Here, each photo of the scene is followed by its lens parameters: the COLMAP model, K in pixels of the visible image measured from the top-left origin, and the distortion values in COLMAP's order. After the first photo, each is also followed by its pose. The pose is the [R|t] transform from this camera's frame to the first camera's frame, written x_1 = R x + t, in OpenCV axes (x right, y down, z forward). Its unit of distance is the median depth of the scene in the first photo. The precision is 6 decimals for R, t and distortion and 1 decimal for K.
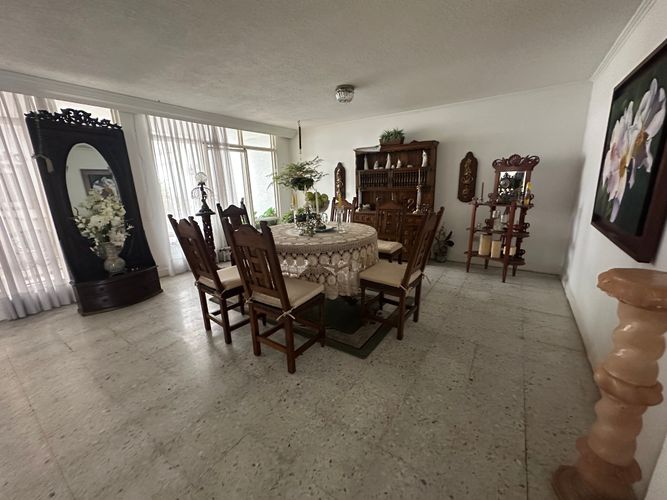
lens RADIAL K [[266.5, 0, 333.5], [0, 266.5, 250.0], [0, 0, 1]] dist [-0.002102, -0.000162]
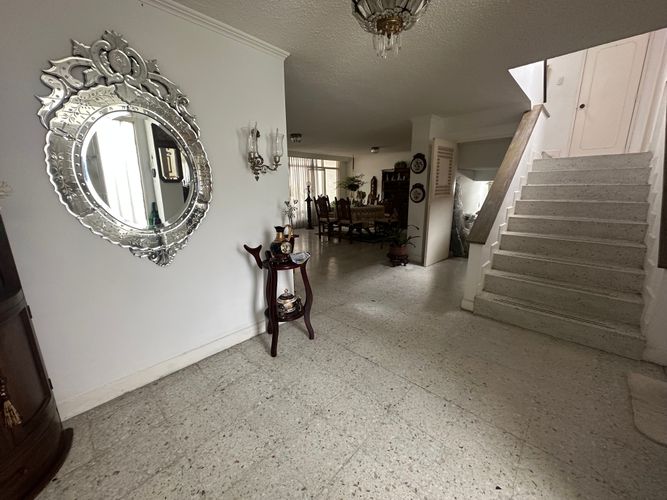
lens RADIAL K [[266.5, 0, 333.5], [0, 266.5, 250.0], [0, 0, 1]] dist [-0.002102, -0.000162]
pose [[0.987877, 0.049679, -0.147073, 0.048812], [-0.052088, 0.998563, -0.012570, 0.247938], [0.146237, 0.020078, 0.989046, -0.968212]]
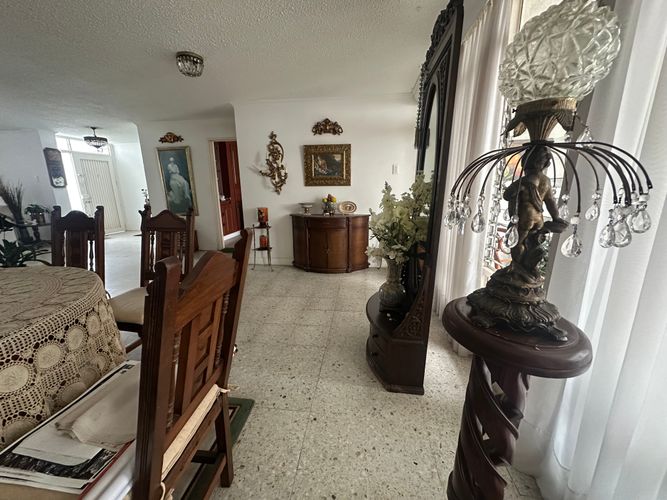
lens RADIAL K [[266.5, 0, 333.5], [0, 266.5, 250.0], [0, 0, 1]] dist [-0.002102, -0.000162]
pose [[-0.891158, 0.131479, -0.434225, -0.294316], [-0.084158, 0.892573, 0.442979, -0.204868], [0.445820, 0.431307, -0.784359, 0.930344]]
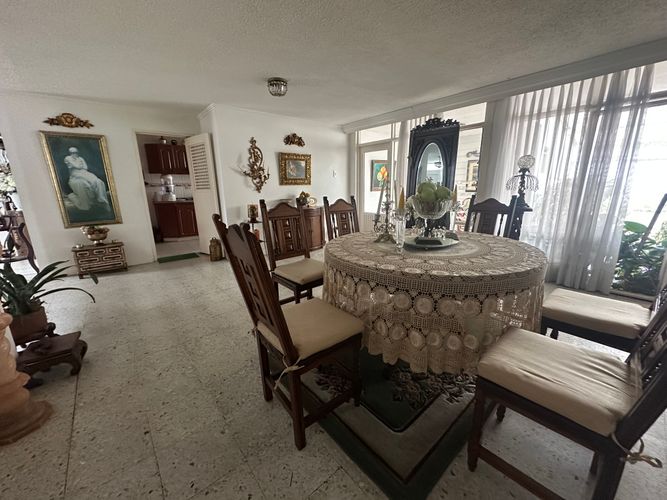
lens RADIAL K [[266.5, 0, 333.5], [0, 266.5, 250.0], [0, 0, 1]] dist [-0.002102, -0.000162]
pose [[-0.270941, 0.250104, -0.929537, 0.376695], [-0.212749, 0.926217, 0.311223, -0.134523], [0.938791, 0.282081, -0.197741, 0.599021]]
